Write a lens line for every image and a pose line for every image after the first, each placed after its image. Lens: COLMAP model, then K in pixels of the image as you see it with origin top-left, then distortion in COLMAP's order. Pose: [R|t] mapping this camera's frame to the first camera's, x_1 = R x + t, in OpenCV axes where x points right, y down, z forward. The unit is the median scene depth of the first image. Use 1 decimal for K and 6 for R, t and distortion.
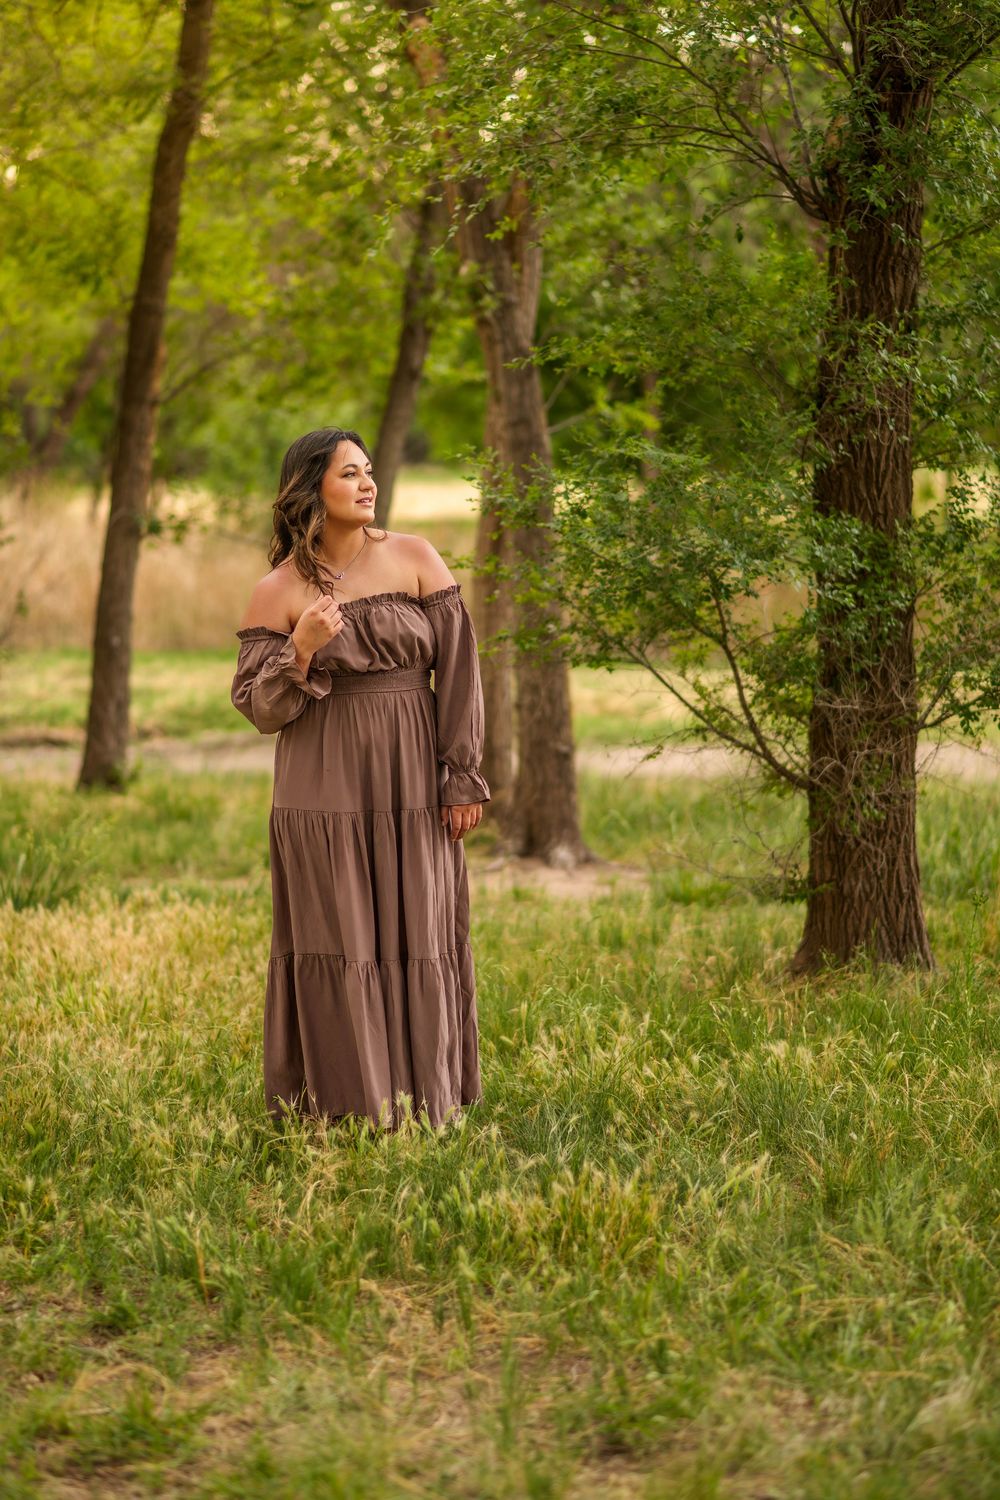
lens RADIAL K [[3628.7, 0, 506.1], [0, 3628.7, 744.5], [0, 0, 1]] dist [-0.093568, 0.000000]
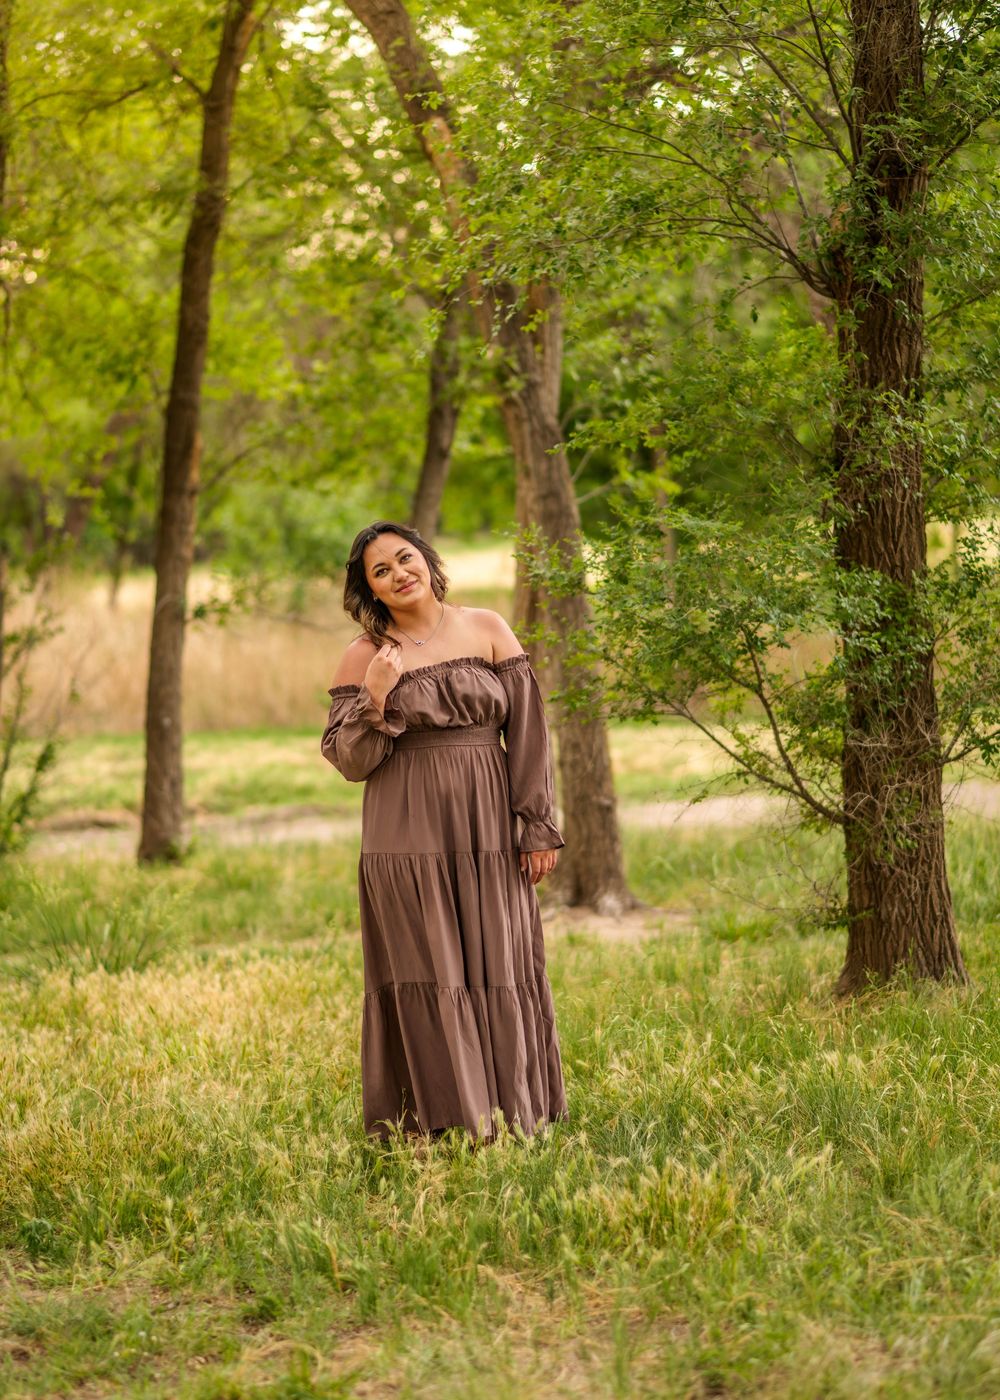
lens RADIAL K [[3624.1, 0, 498.9], [0, 3624.1, 703.9], [0, 0, 1]] dist [-0.095024, 0.000000]
pose [[0.998826, -0.048047, -0.006249, -0.010933], [0.047839, 0.998404, -0.030029, 0.004224], [0.007682, 0.029695, 0.999529, -0.080005]]
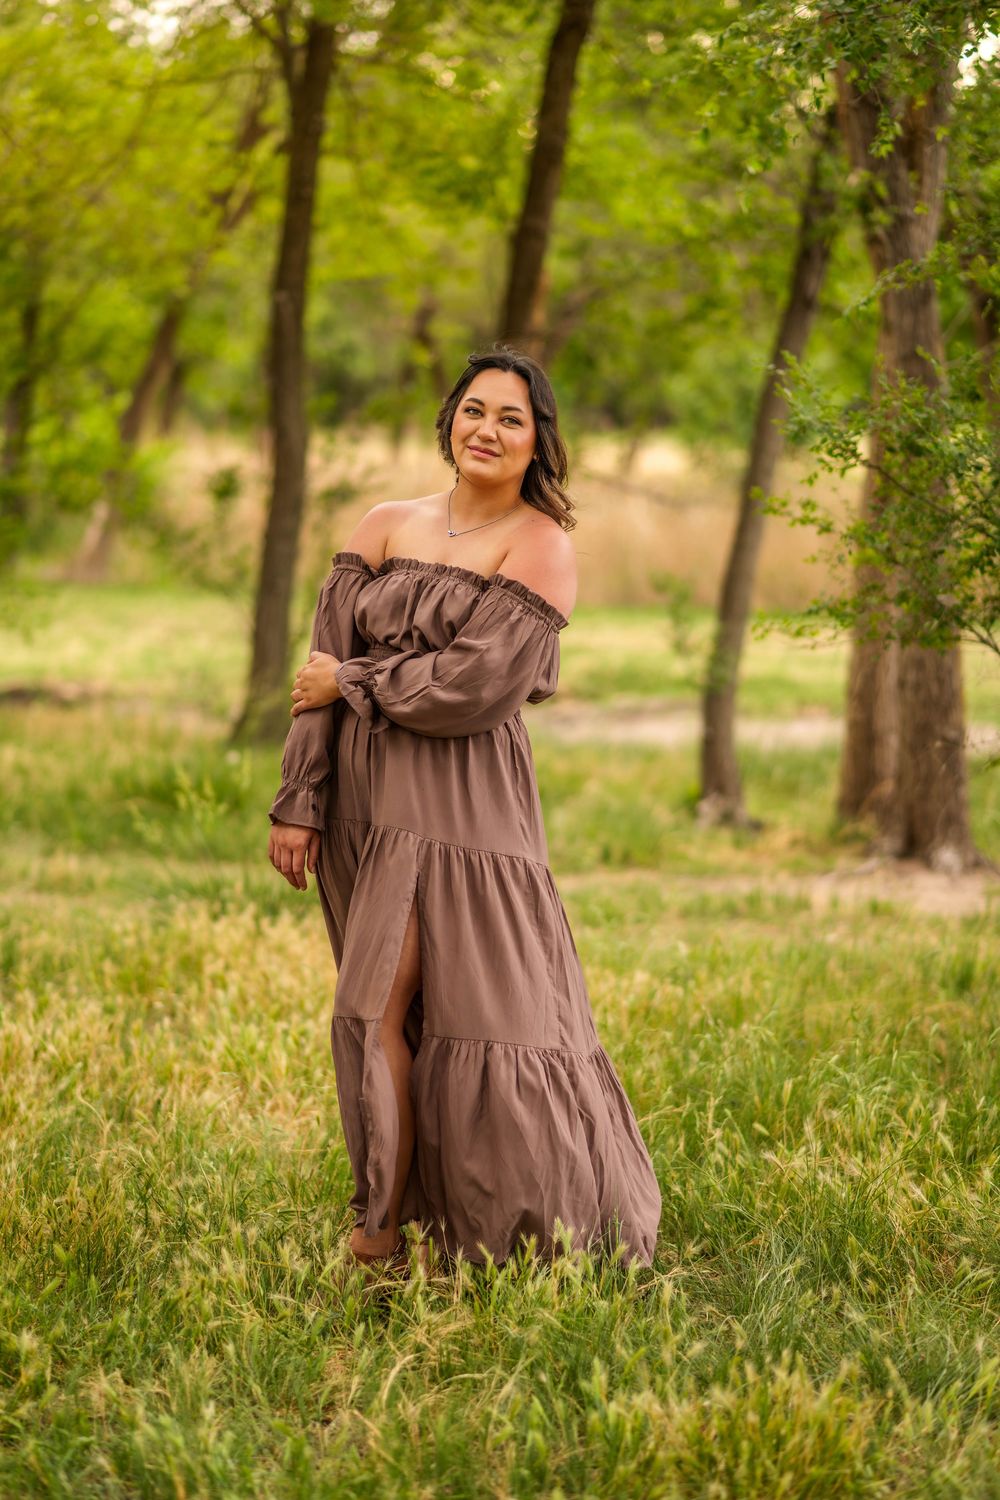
lens RADIAL K [[3628.7, 0, 499.9], [0, 3628.7, 752.9], [0, 0, 1]] dist [-0.093568, 0.000000]
pose [[0.989861, 0.025965, -0.139648, 0.044654], [-0.023925, 0.999581, 0.016264, -0.008866], [0.140012, -0.012758, 0.990068, 0.196656]]
